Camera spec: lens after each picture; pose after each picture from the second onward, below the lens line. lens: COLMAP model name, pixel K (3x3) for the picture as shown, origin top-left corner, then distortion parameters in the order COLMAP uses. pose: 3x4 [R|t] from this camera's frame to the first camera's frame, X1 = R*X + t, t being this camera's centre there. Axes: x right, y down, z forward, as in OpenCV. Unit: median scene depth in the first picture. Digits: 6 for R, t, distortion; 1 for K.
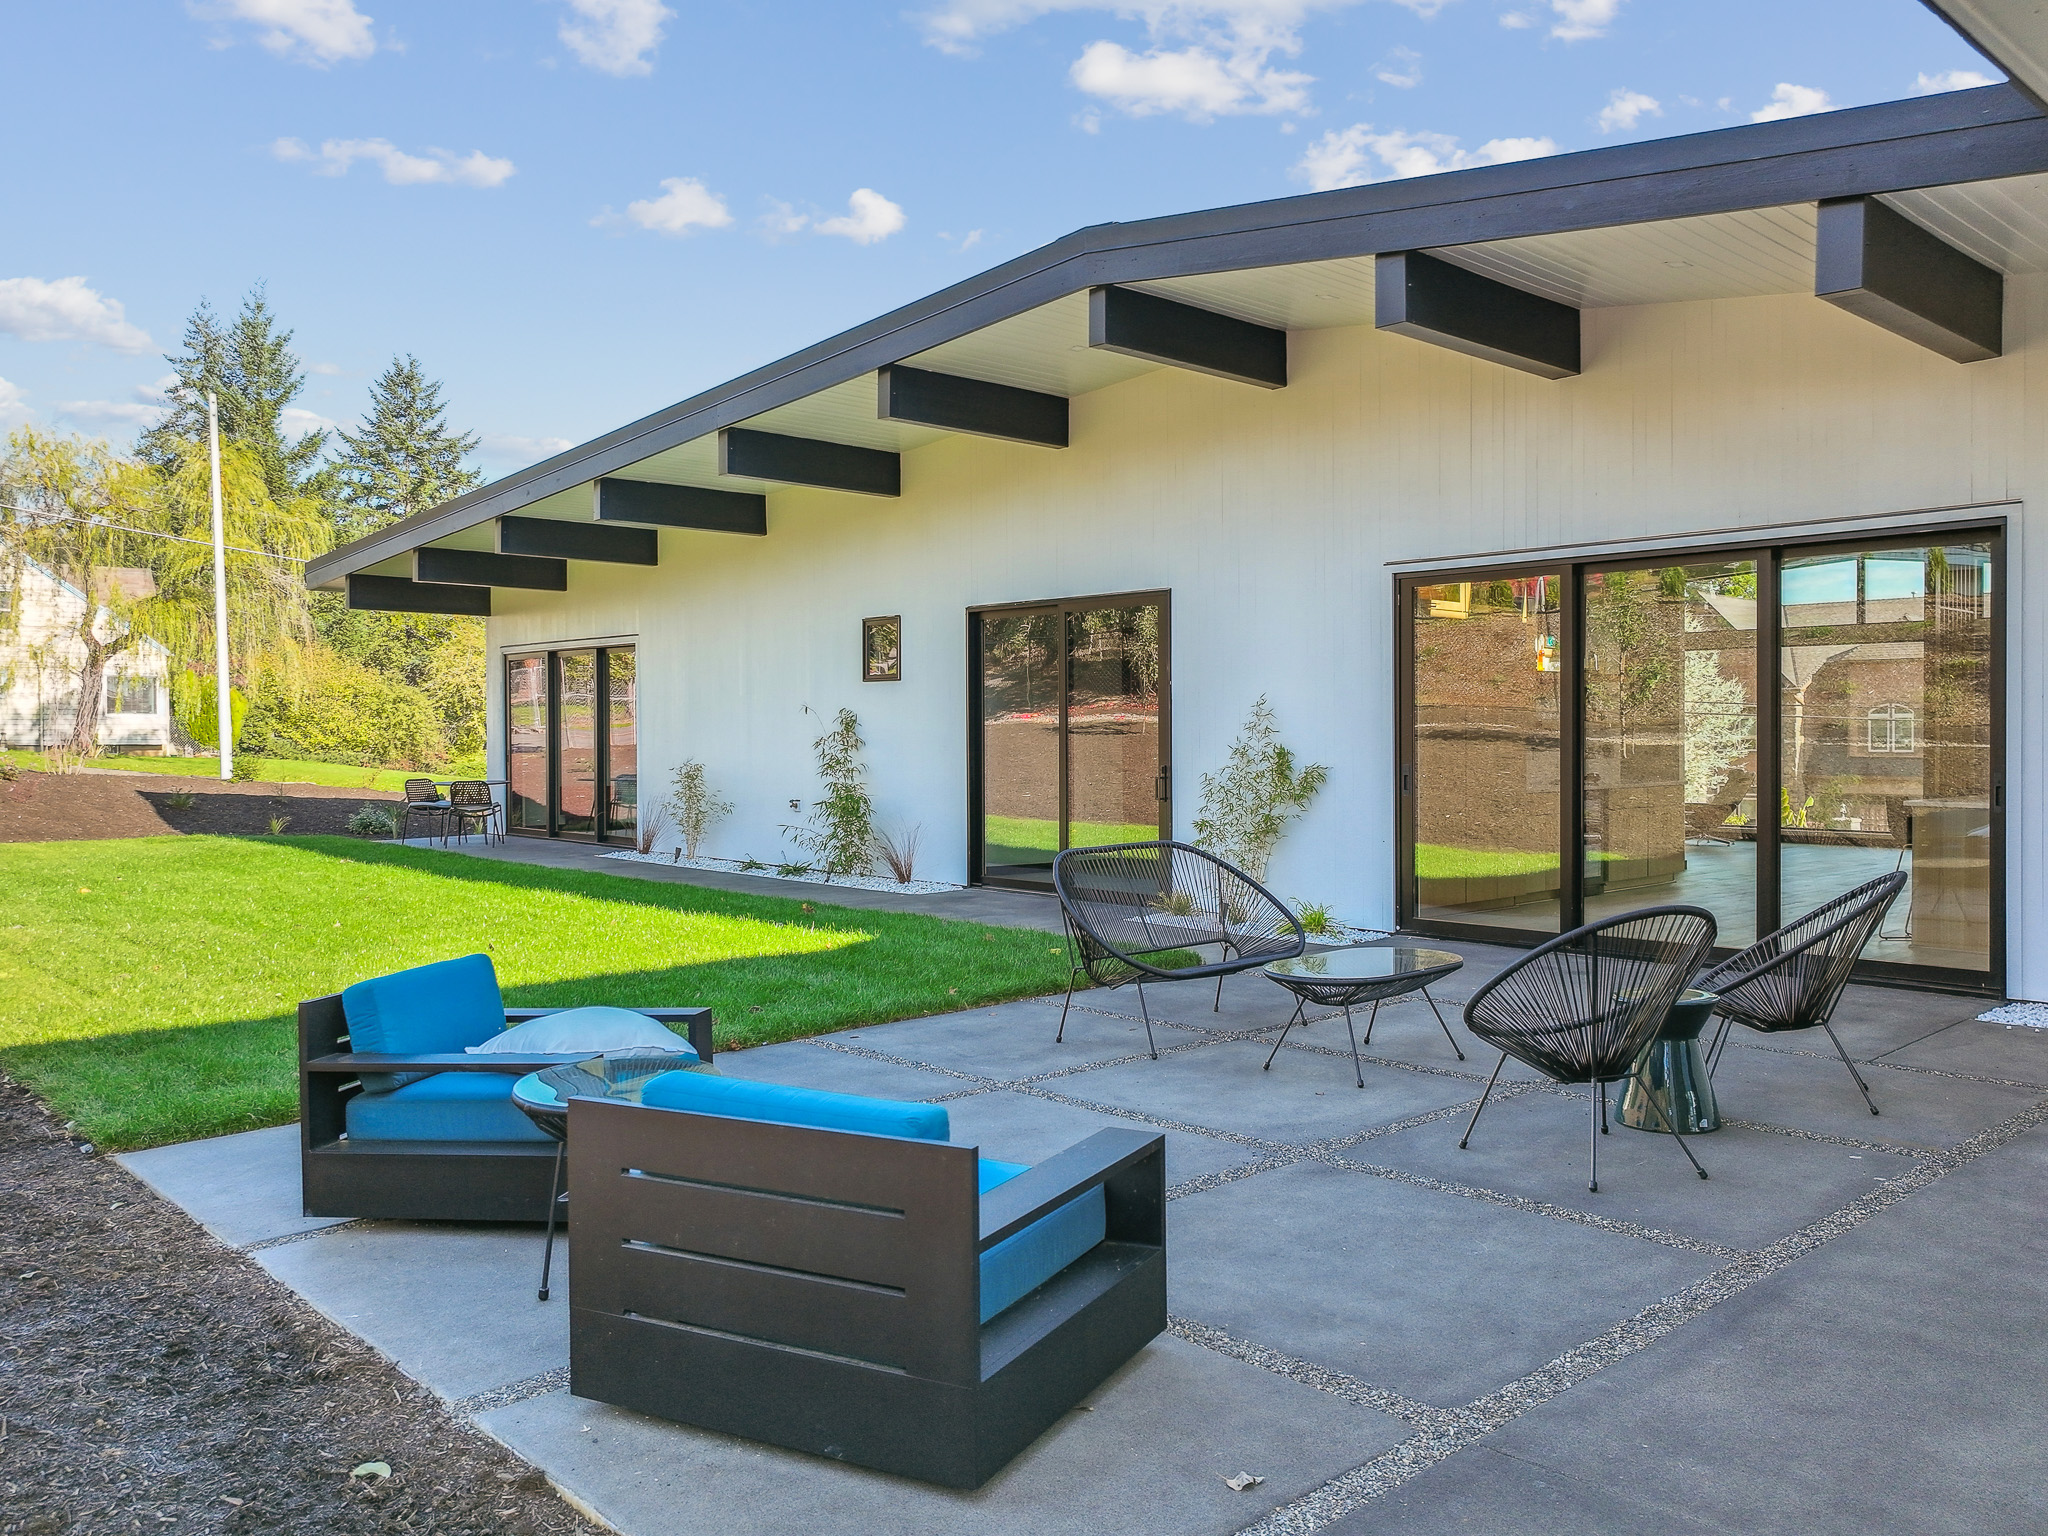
lens RADIAL K [[1578.8, 0, 1080.1], [0, 1578.8, 755.0], [0, 0, 1]] dist [0.003035, 0.012623]
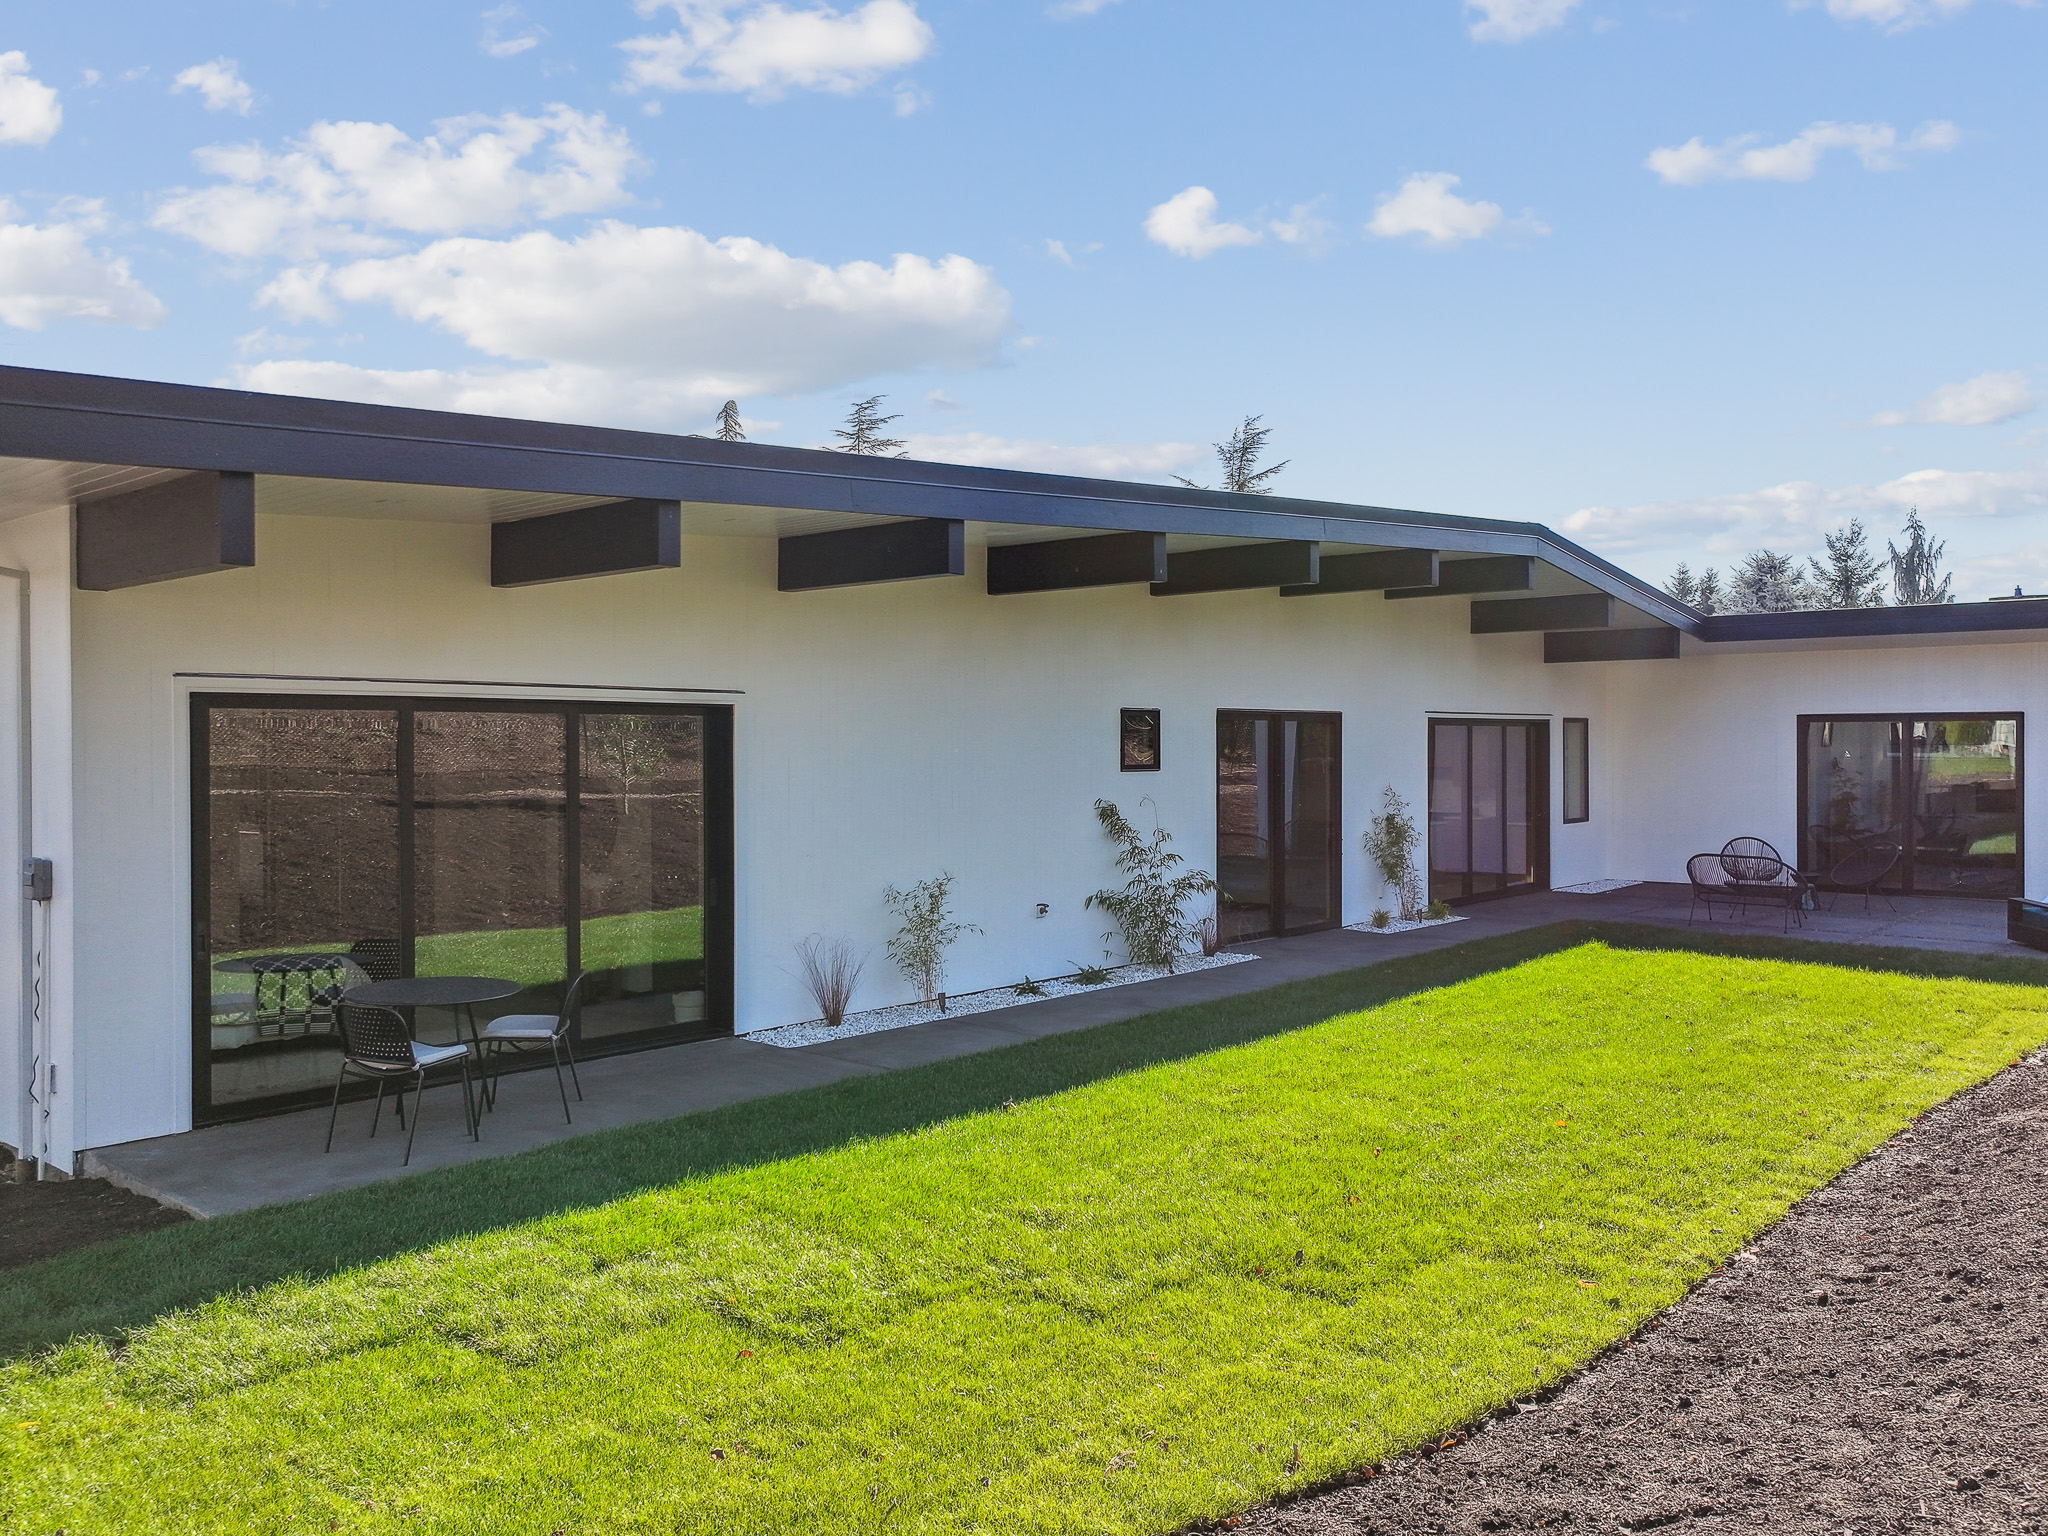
lens RADIAL K [[1578.8, 0, 1080.1], [0, 1578.8, 755.0], [0, 0, 1]] dist [0.003035, 0.012623]
pose [[-0.110843, 0.005697, 0.993822, -1.143147], [0.029683, 0.999556, -0.002419, -0.056075], [-0.993395, 0.029232, -0.110963, 1.152349]]
